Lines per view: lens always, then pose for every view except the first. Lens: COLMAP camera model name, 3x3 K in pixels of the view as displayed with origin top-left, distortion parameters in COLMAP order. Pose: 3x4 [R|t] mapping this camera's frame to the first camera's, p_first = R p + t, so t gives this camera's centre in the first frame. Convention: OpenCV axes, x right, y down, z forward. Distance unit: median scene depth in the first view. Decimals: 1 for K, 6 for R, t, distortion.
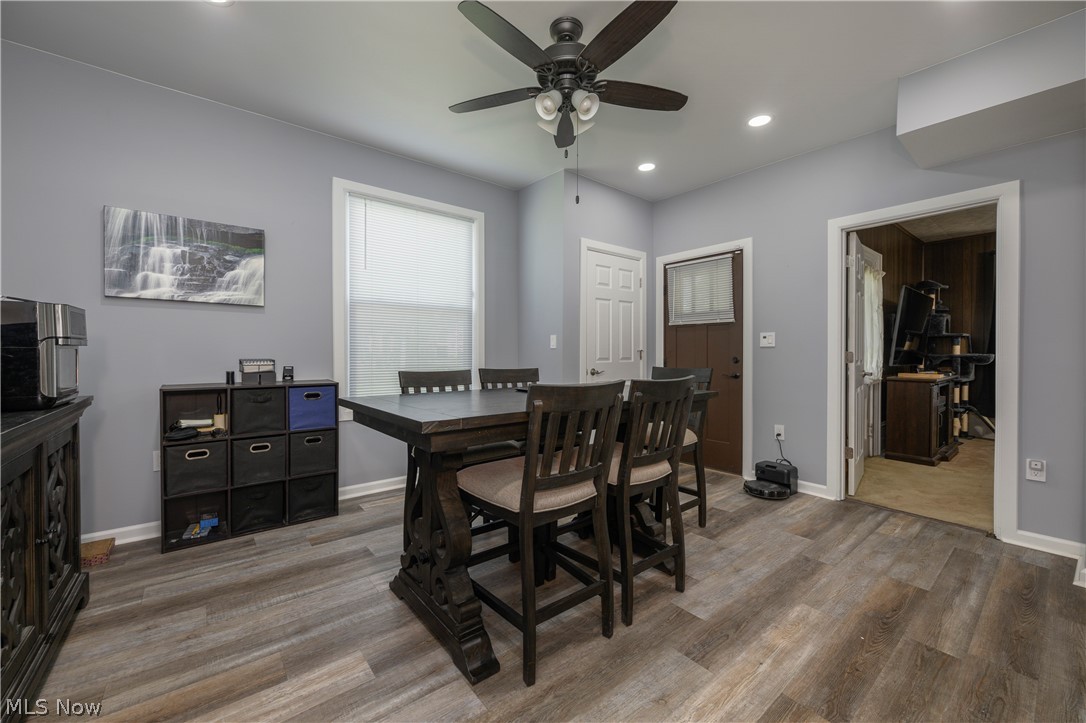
lens RADIAL K [[427.5, 0, 538.7], [0, 427.5, 357.7], [0, 0, 1]] dist [-0.001416, -0.000094]
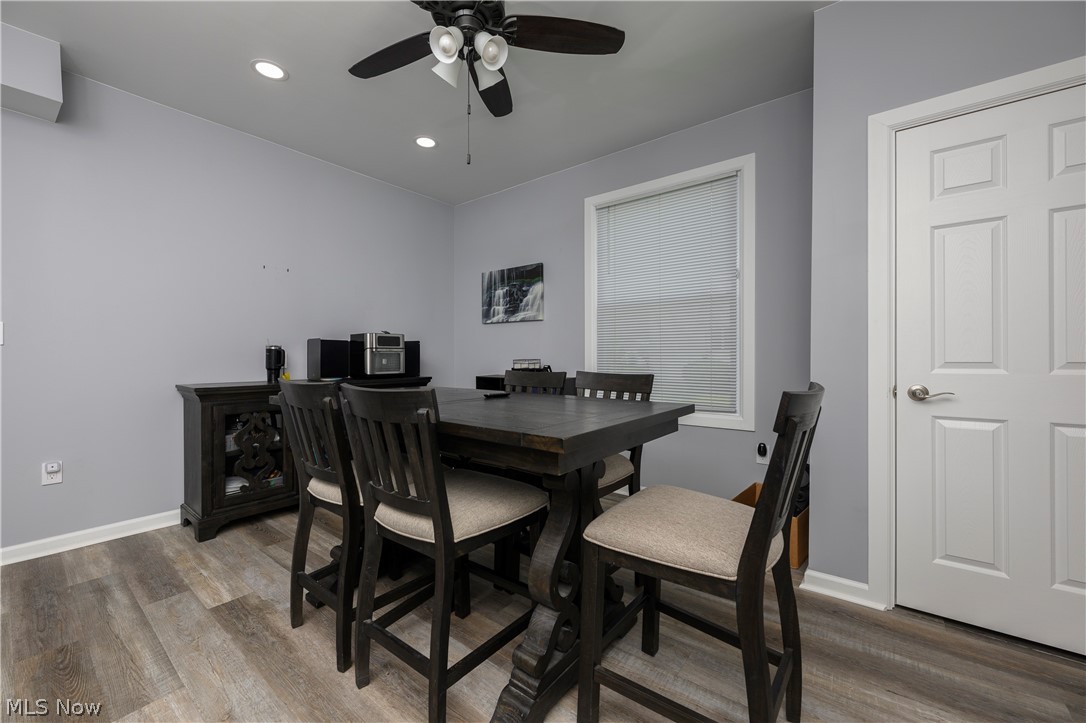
lens RADIAL K [[427.5, 0, 538.7], [0, 427.5, 357.7], [0, 0, 1]] dist [-0.001416, -0.000094]
pose [[0.213527, 0.002683, -0.976933, 0.720908], [-0.010912, 0.999940, 0.000361, -0.002581], [0.976876, 0.010584, 0.213544, 0.777402]]
